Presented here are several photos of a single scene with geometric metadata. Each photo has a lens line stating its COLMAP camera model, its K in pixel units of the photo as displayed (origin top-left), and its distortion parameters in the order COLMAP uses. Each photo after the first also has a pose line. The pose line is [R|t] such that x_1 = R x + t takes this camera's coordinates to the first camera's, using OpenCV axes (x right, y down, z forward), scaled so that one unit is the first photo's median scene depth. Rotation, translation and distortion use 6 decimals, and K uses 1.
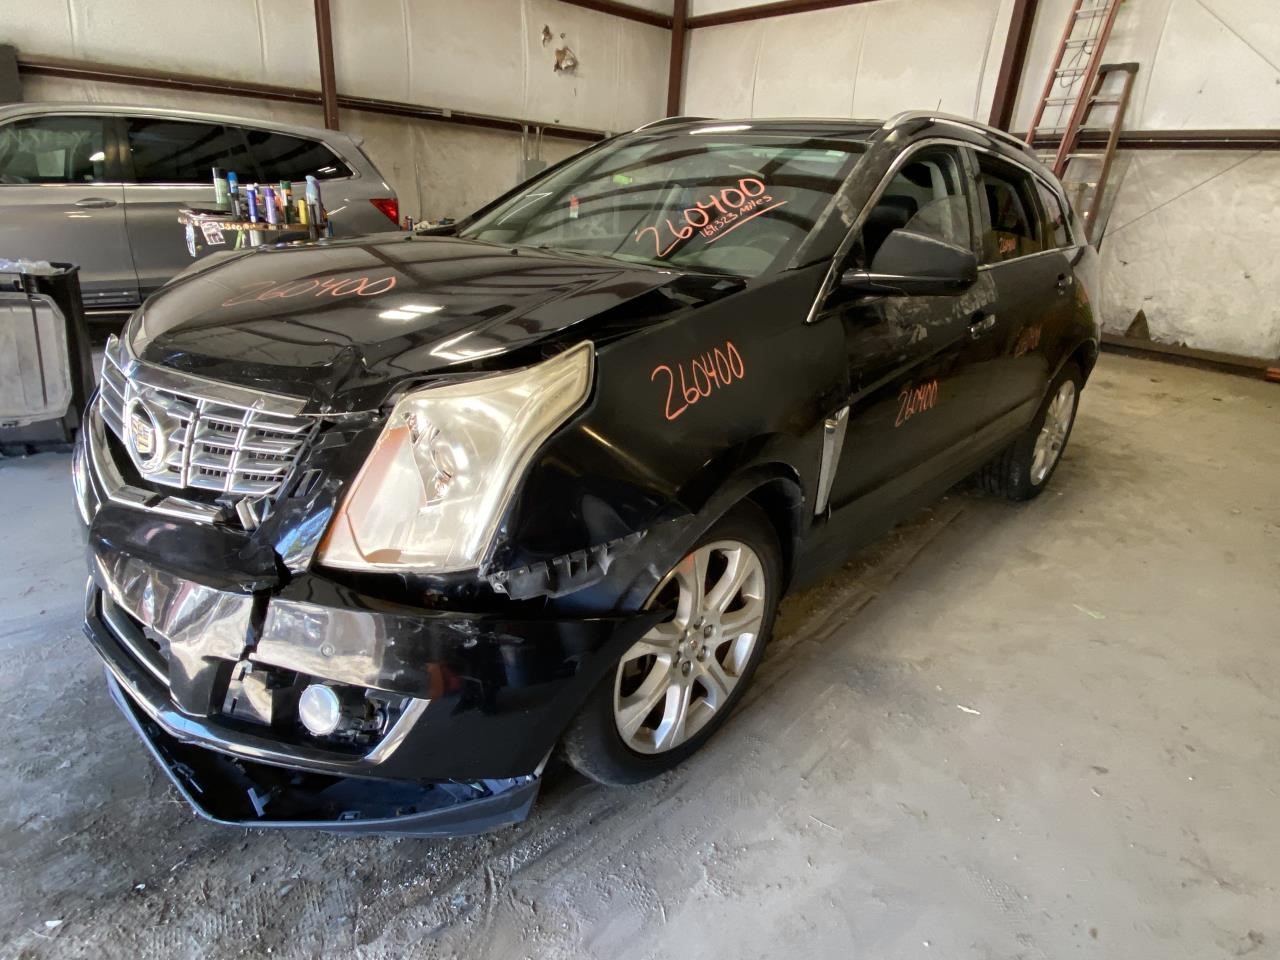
lens RADIAL K [[714.6, 0, 640.0], [0, 714.6, 480.0], [0, 0, 1]] dist [0.002426, -0.000109]
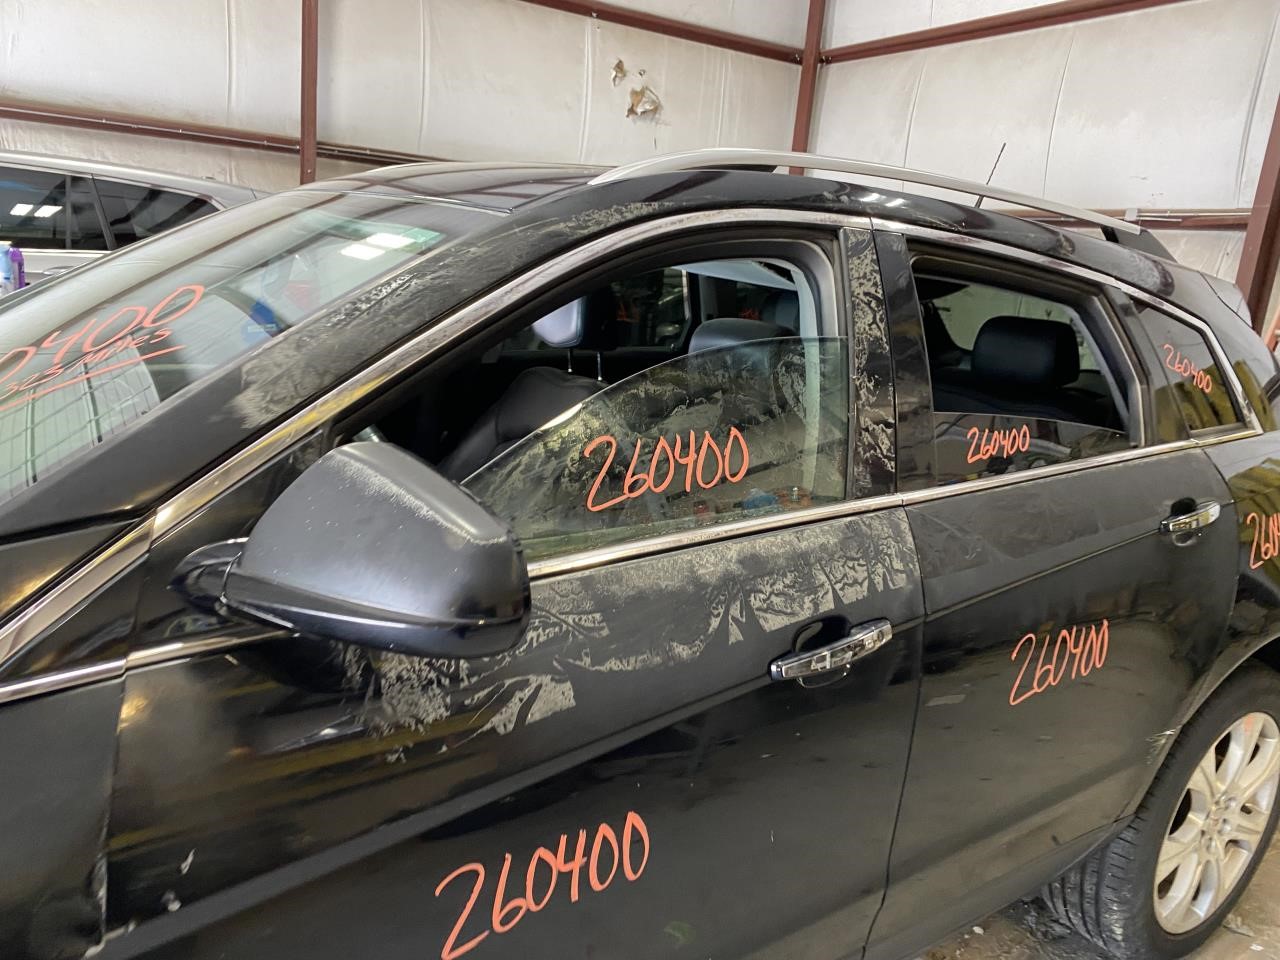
lens RADIAL K [[963.1, 0, 640.0], [0, 963.1, 480.0], [0, 0, 1]] dist [0.019112, -0.005262]
pose [[0.980345, 0.073157, -0.183227, 0.108185], [-0.102634, 0.982259, -0.156950, -0.050260], [0.168494, 0.172671, 0.970461, 0.103810]]
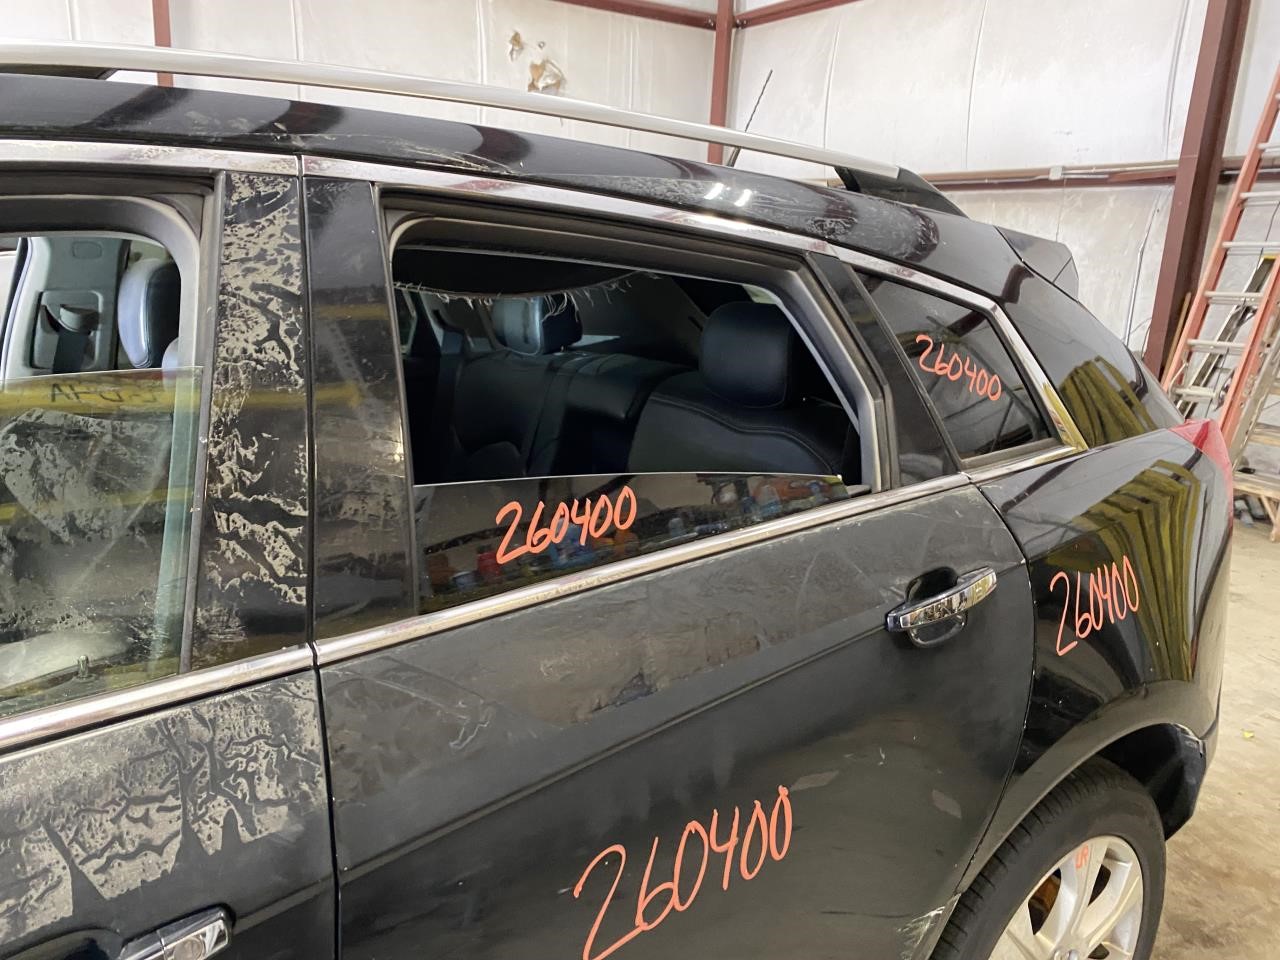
lens RADIAL K [[963.1, 0, 640.0], [0, 963.1, 480.0], [0, 0, 1]] dist [0.019112, -0.005262]
pose [[0.985710, 0.026883, -0.166290, 0.158388], [-0.051303, 0.988196, -0.144351, -0.077389], [0.160447, 0.150819, 0.975454, 0.172398]]
